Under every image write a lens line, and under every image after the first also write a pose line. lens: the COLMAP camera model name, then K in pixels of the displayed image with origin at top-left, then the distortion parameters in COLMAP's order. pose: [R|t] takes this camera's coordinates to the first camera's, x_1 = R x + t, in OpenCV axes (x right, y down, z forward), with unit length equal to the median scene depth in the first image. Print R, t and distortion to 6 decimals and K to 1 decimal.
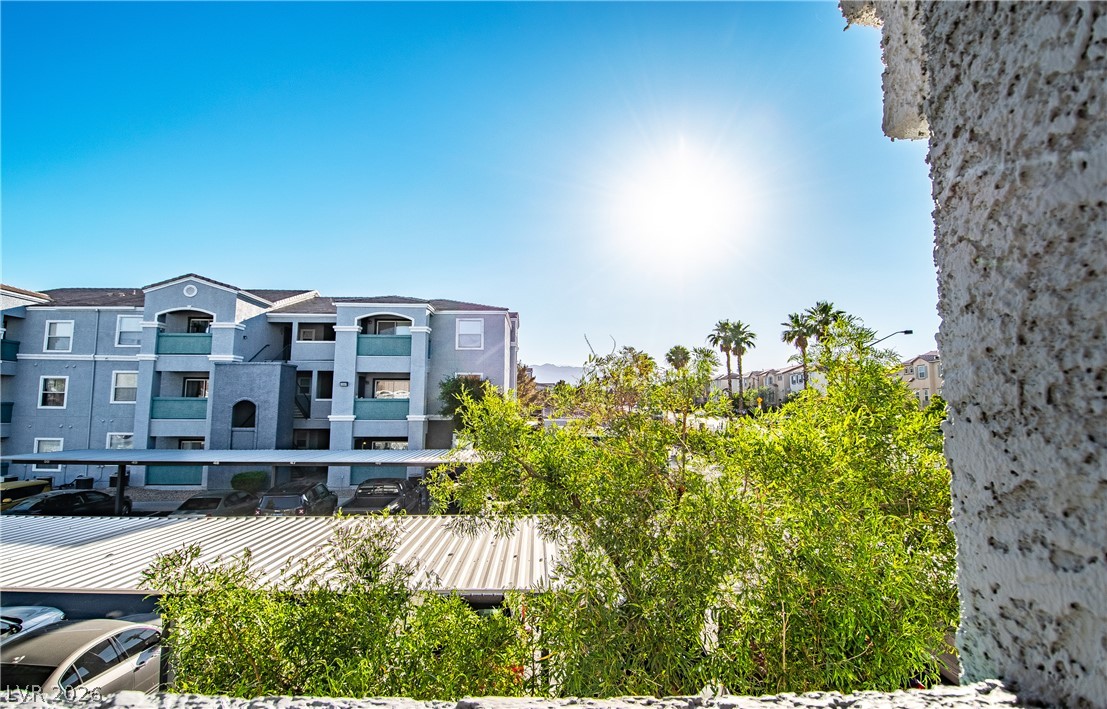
lens RADIAL K [[556.0, 0, 553.5], [0, 556.0, 354.5], [0, 0, 1]] dist [-0.000169, -0.000046]
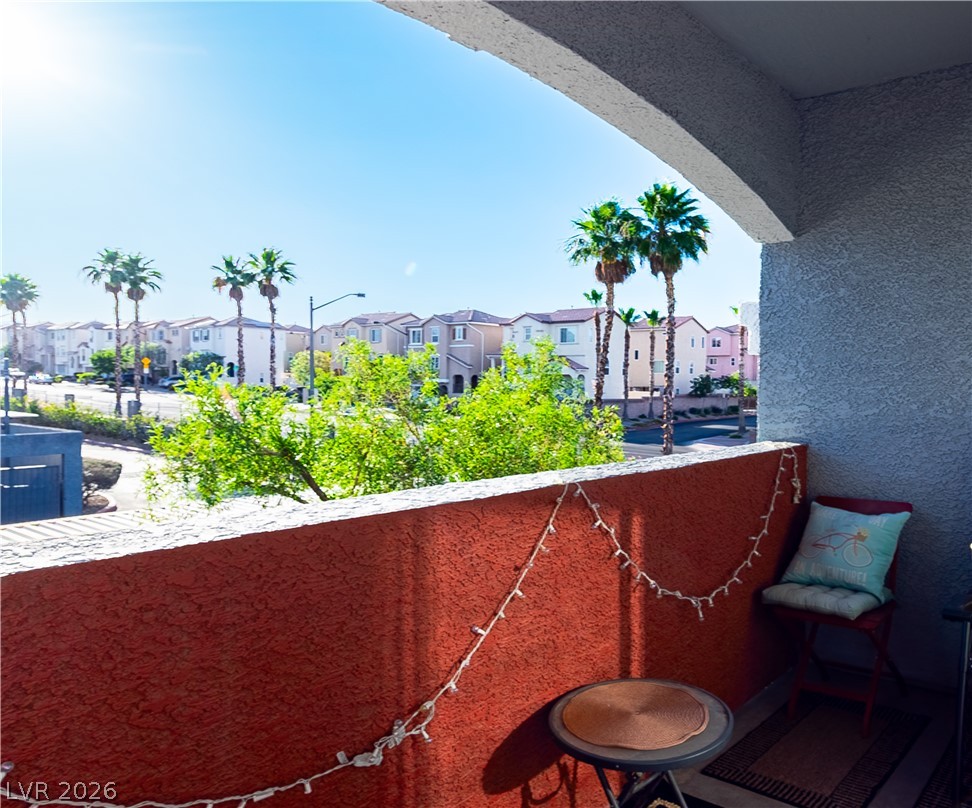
lens RADIAL K [[796.9, 0, 486.0], [0, 796.9, 404.0], [0, 0, 1]] dist [-0.000607, -0.000282]
pose [[0.674346, -0.024391, 0.738013, -0.129361], [-0.079046, 0.991327, 0.104990, -0.009745], [-0.734172, -0.129137, 0.666569, -0.044290]]
